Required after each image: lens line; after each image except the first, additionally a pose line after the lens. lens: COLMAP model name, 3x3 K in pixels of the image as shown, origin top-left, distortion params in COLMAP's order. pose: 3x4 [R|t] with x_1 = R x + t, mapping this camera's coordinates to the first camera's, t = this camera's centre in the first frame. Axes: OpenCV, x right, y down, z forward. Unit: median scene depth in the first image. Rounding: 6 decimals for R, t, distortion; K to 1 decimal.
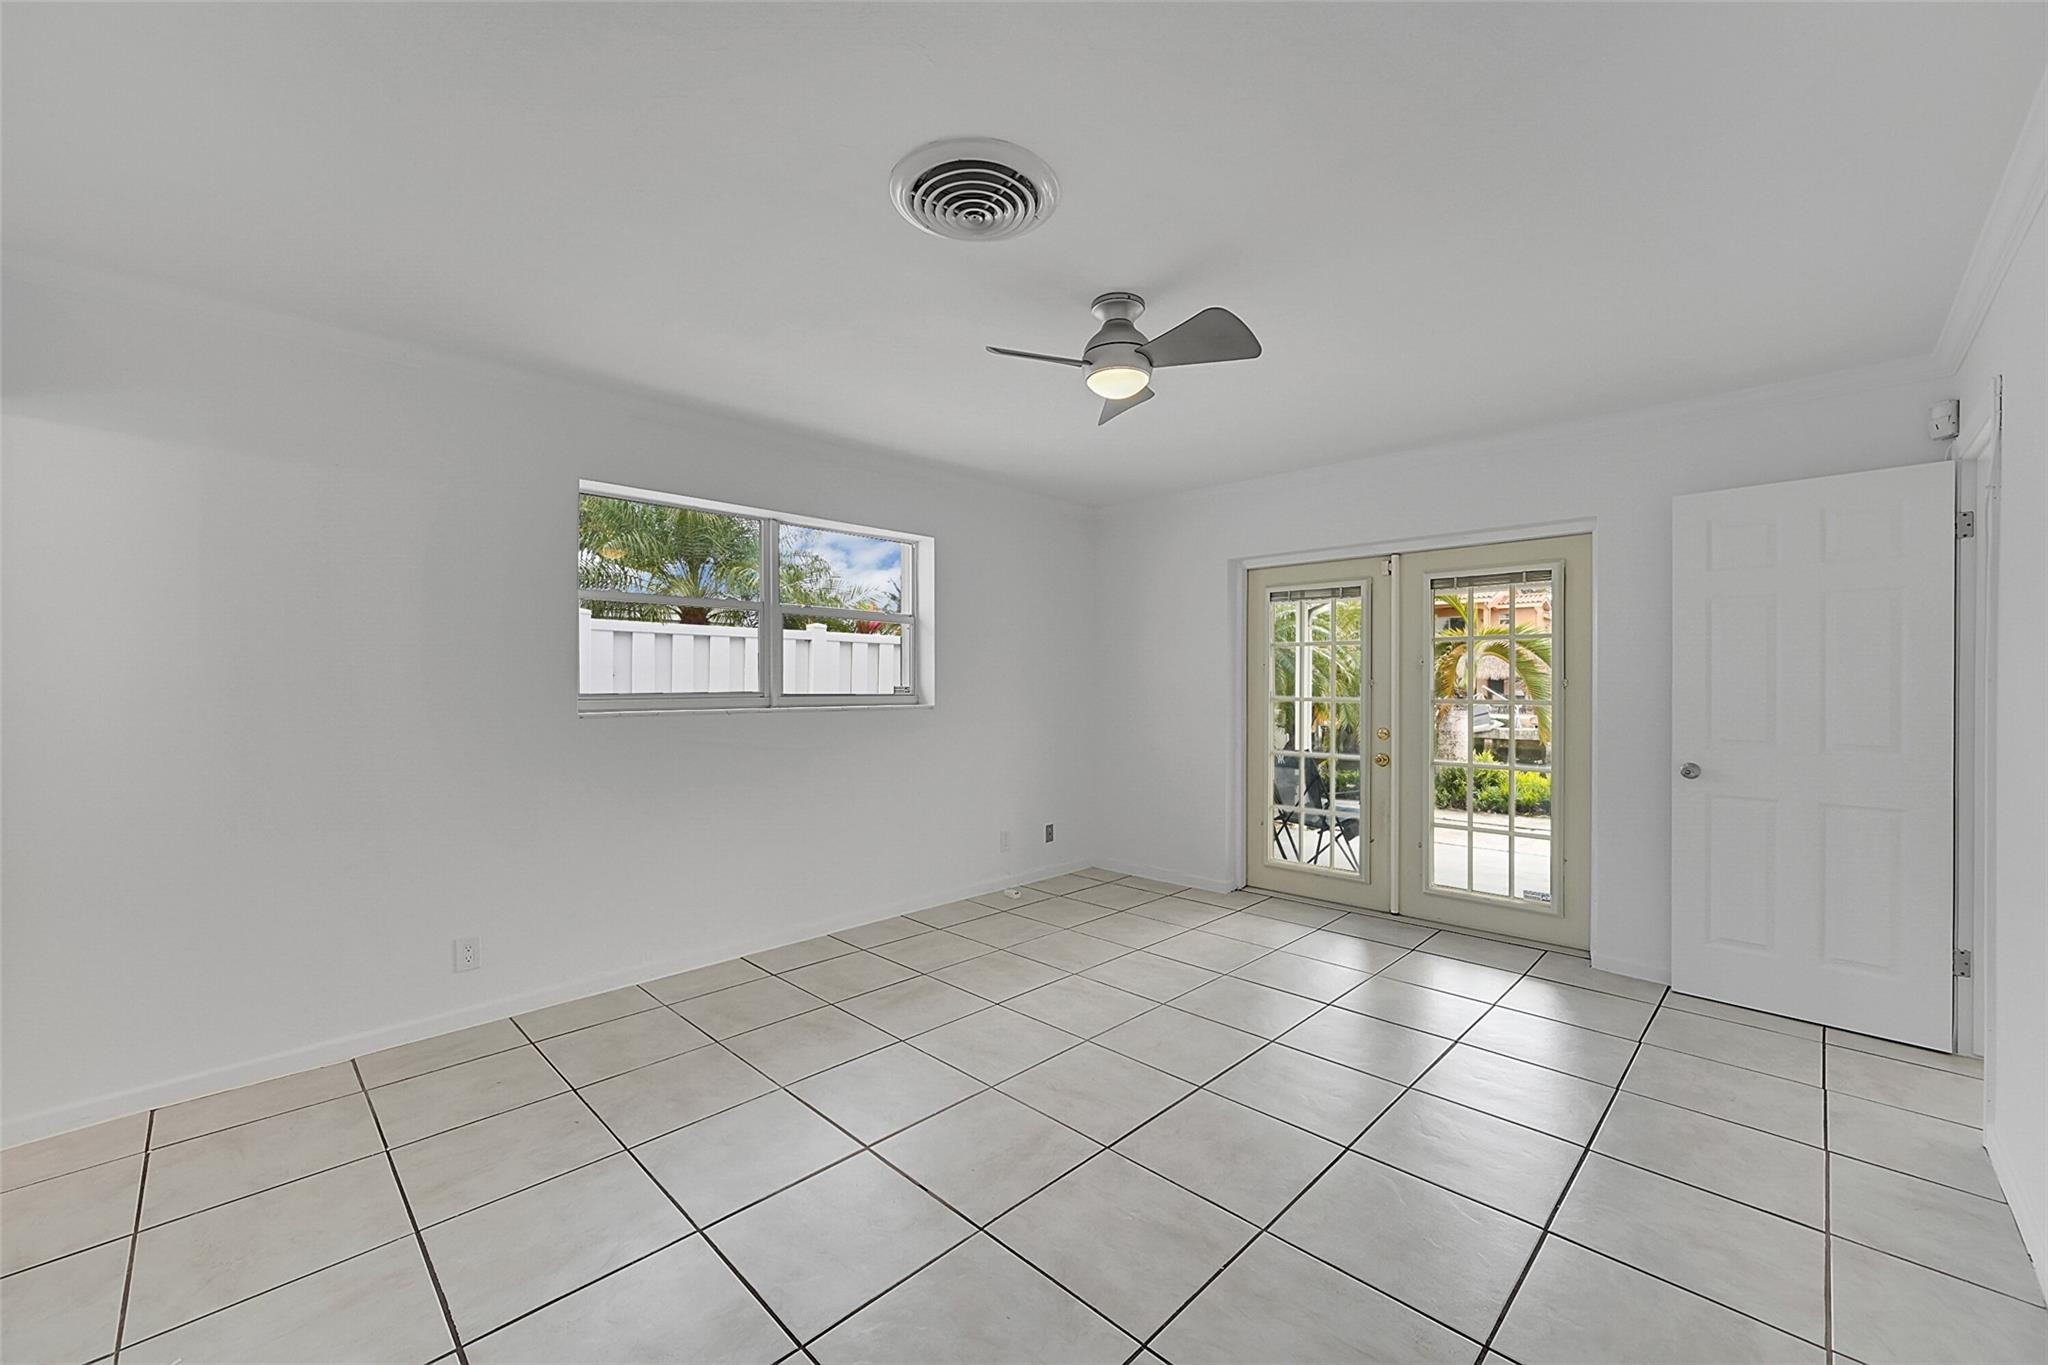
lens RADIAL K [[805.0, 0, 1014.3], [0, 805.0, 676.1], [0, 0, 1]] dist [-0.000519, 0.000784]
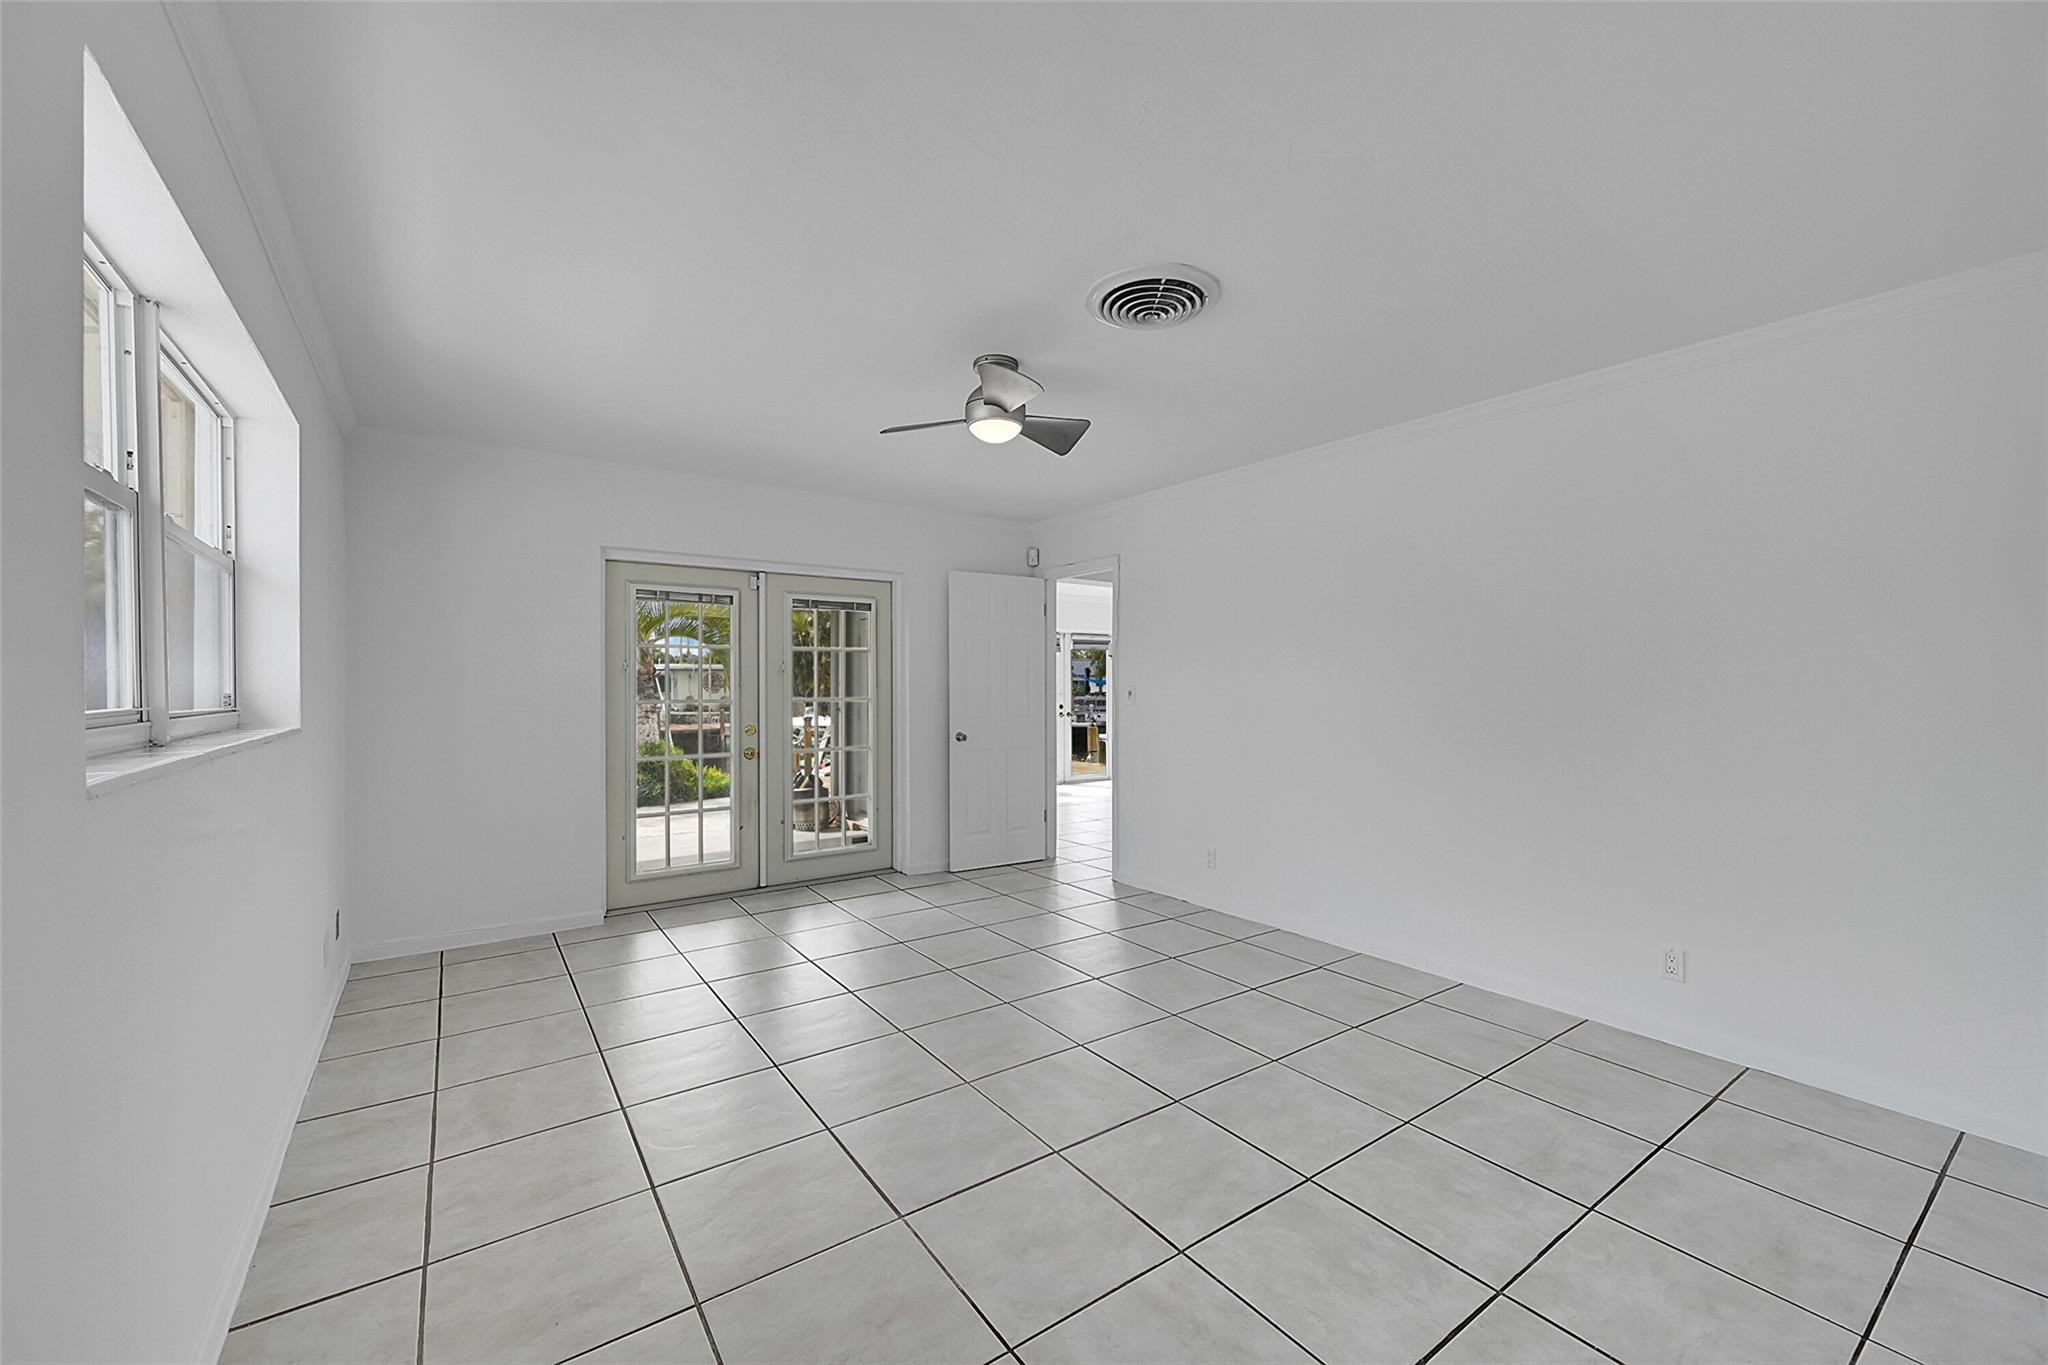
lens RADIAL K [[805.0, 0, 1012.5], [0, 805.0, 694.6], [0, 0, 1]] dist [-0.000519, 0.000784]
pose [[0.178862, -0.008999, 0.983833, -0.552442], [-0.001532, 0.999954, 0.009425, 0.009705], [-0.983873, -0.003193, 0.178841, 0.420808]]
